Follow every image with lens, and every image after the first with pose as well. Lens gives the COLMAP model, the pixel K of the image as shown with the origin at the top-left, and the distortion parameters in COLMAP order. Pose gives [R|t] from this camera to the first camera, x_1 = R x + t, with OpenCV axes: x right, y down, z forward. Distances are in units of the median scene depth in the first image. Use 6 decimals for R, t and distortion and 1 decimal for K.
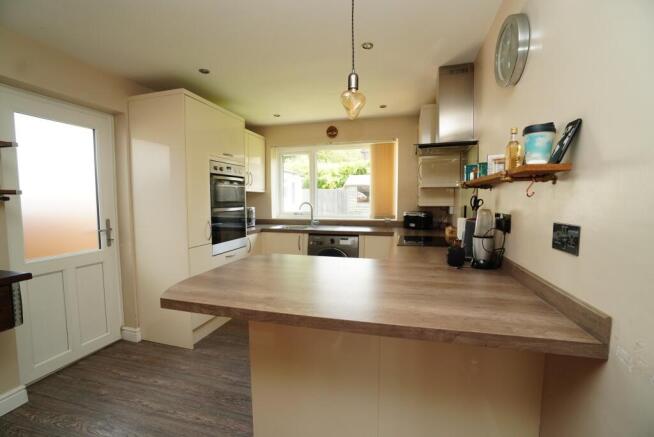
lens RADIAL K [[286.9, 0, 327.0], [0, 286.9, 218.5], [0, 0, 1]] dist [-0.042036, 0.000246]
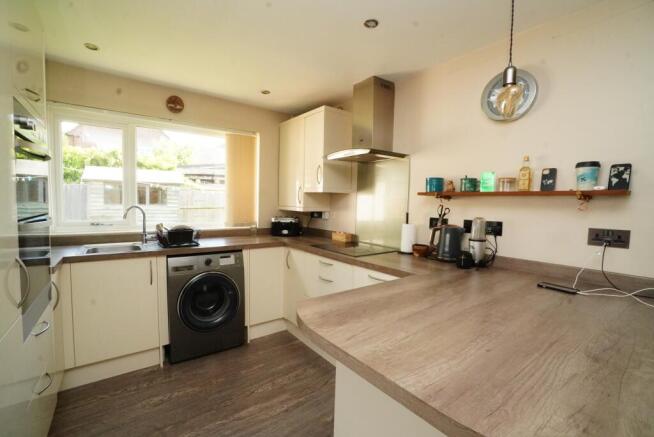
lens RADIAL K [[286.9, 0, 327.0], [0, 286.9, 218.5], [0, 0, 1]] dist [-0.042036, 0.000246]
pose [[0.613099, -0.026807, 0.789551, -0.355686], [0.029531, 0.999503, 0.011004, -0.027288], [-0.789454, 0.016569, 0.613586, 0.349517]]
